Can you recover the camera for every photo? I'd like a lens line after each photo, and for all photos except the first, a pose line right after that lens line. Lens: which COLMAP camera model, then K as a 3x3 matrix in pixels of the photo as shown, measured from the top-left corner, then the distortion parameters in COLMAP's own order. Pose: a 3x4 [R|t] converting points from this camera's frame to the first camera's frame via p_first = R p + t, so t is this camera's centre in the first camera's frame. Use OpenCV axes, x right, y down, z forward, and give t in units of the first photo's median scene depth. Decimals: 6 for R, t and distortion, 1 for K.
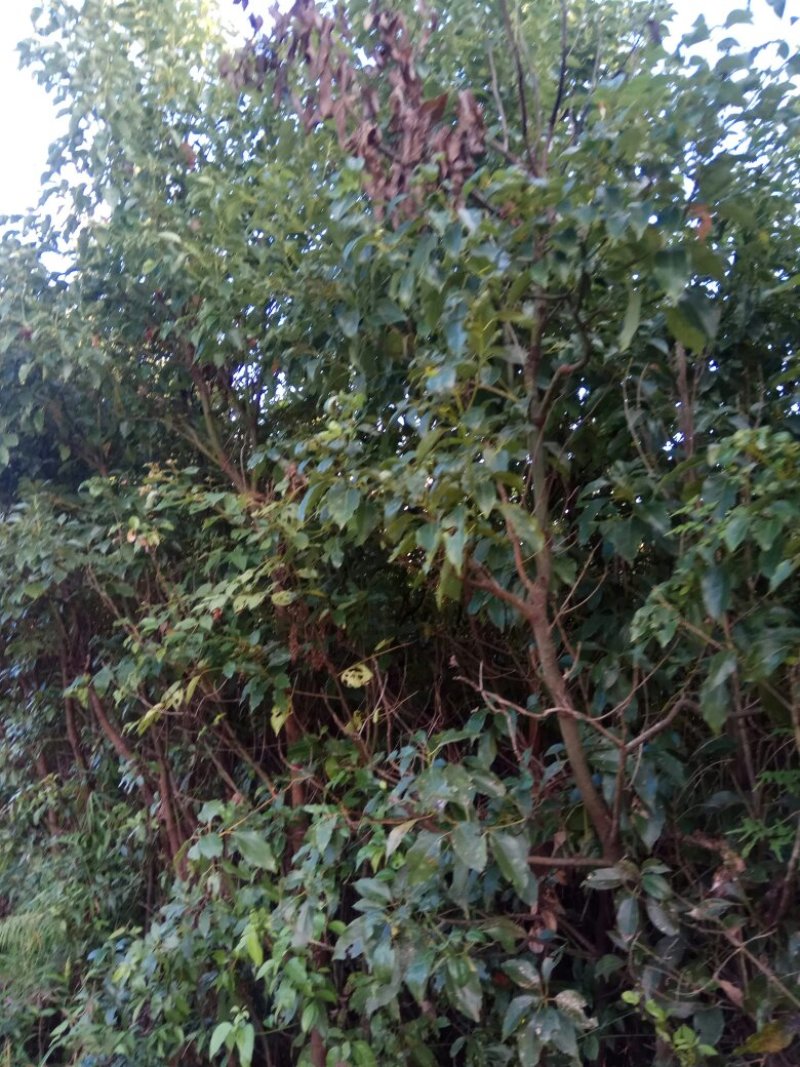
lens RADIAL K [[762.2, 0, 400.0], [0, 762.2, 533.5], [0, 0, 1]] dist [-0.000006, -0.051636]
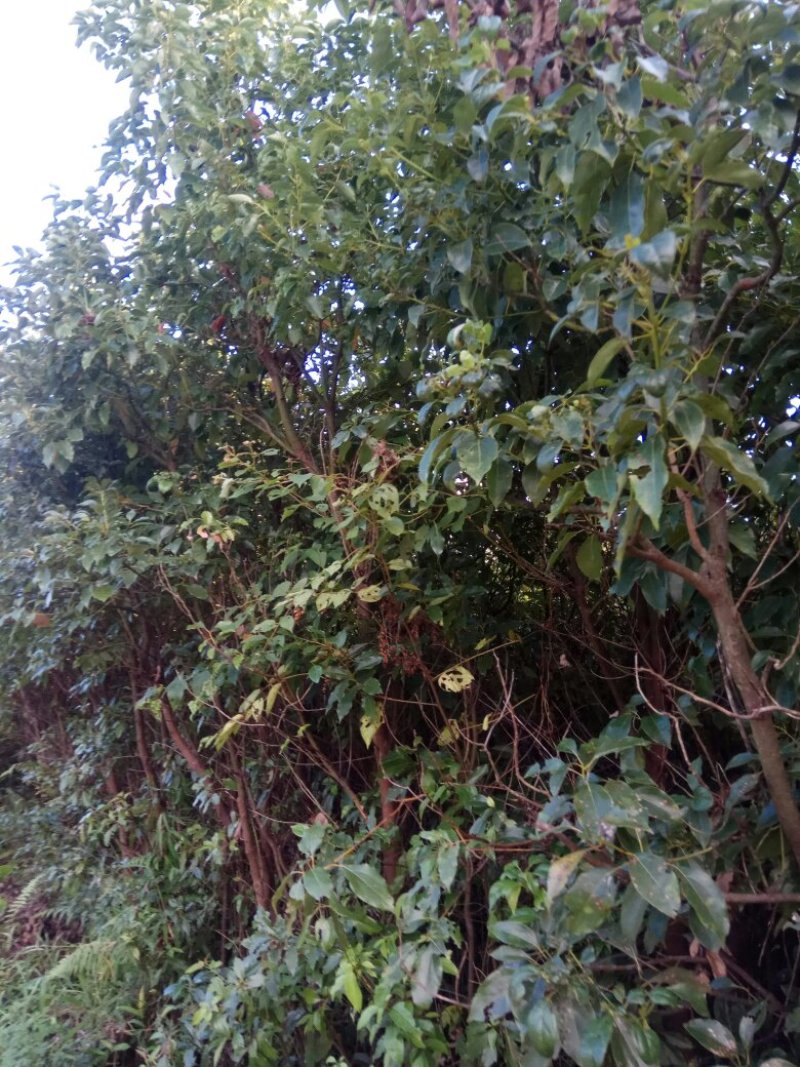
lens RADIAL K [[738.6, 0, 398.2], [0, 738.6, 521.2], [0, 0, 1]] dist [-0.000093, -0.048267]
pose [[0.997501, -0.034179, -0.061829, -0.061999], [0.031825, 0.998745, -0.038663, 0.032131], [0.063073, 0.036599, 0.997338, 0.120613]]
